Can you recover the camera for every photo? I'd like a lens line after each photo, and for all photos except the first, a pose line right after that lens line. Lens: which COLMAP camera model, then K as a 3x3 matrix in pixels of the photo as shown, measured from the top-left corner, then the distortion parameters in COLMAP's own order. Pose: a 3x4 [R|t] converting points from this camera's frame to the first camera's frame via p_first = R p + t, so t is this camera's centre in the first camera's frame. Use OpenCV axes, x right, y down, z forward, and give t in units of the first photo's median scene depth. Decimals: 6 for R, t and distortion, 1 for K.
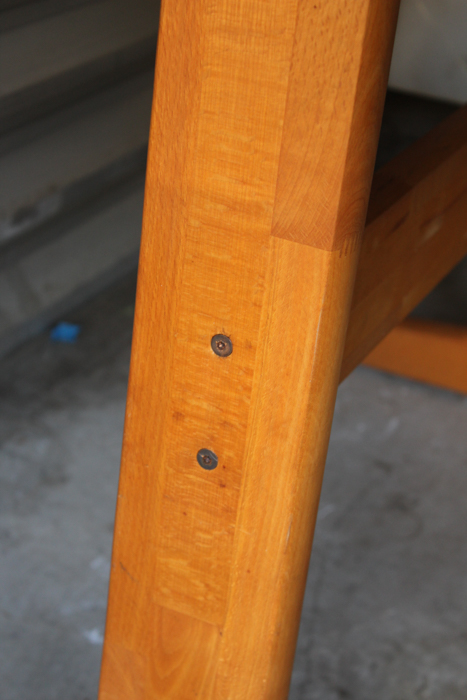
lens RADIAL K [[1480.9, 0, 233.5], [0, 1480.9, 350.0], [0, 0, 1]] dist [-0.013374, -0.030453]
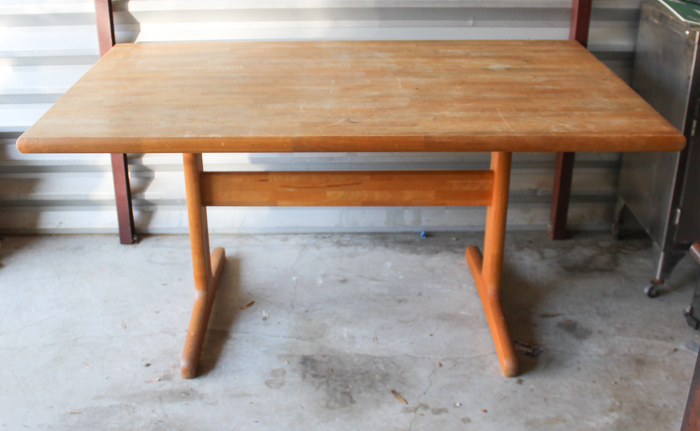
lens RADIAL K [[814.4, 0, 348.0], [0, 814.4, 190.8], [0, 0, 1]] dist [-0.184985, 0.022663]
pose [[0.433032, 0.261364, -0.862654, 2.938849], [-0.359026, 0.927858, 0.100897, -0.491300], [0.826791, 0.266024, 0.495628, -0.067215]]
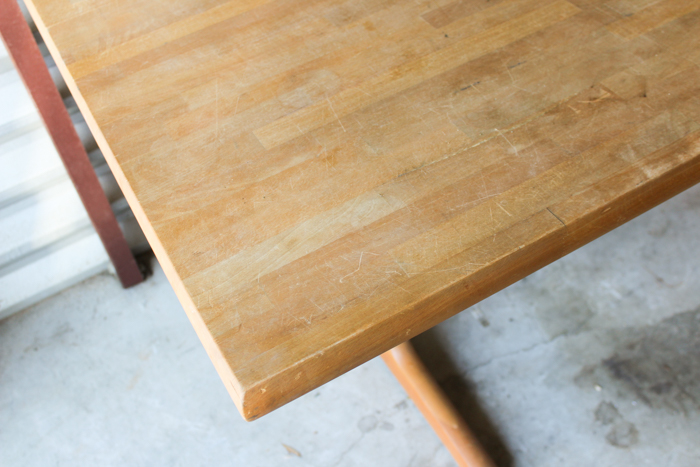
lens RADIAL K [[781.9, 0, 350.0], [0, 781.9, 233.5], [0, 0, 1]] dist [-0.090941, 0.034644]
pose [[0.785606, 0.275246, -0.554133, 0.855529], [-0.066179, 0.927844, 0.367049, -0.460373], [0.615178, -0.251684, 0.747135, -0.194058]]
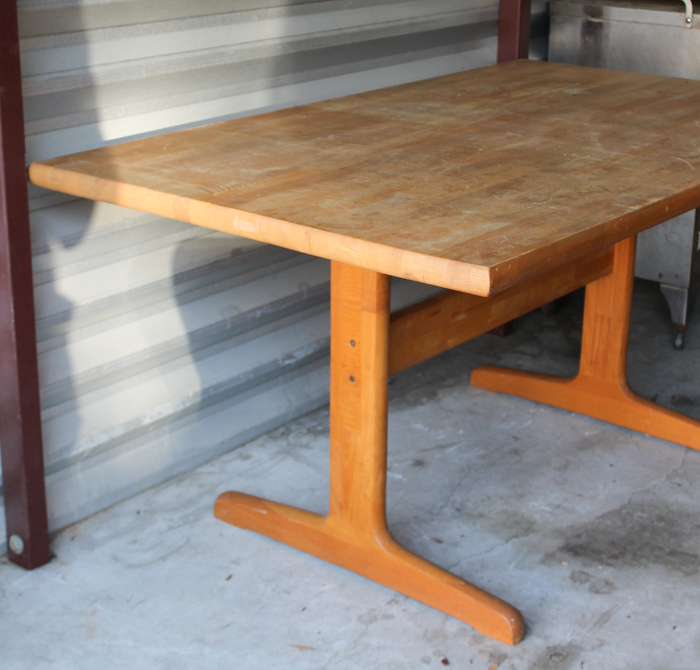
lens RADIAL K [[1310.9, 0, 350.0], [0, 1310.9, 335.0], [0, 0, 1]] dist [-0.090230, -0.084948]
pose [[0.964242, -0.009857, -0.264840, 0.757664], [-0.022245, 0.992771, -0.117941, 0.322106], [0.264088, 0.119615, 0.957053, -1.838971]]
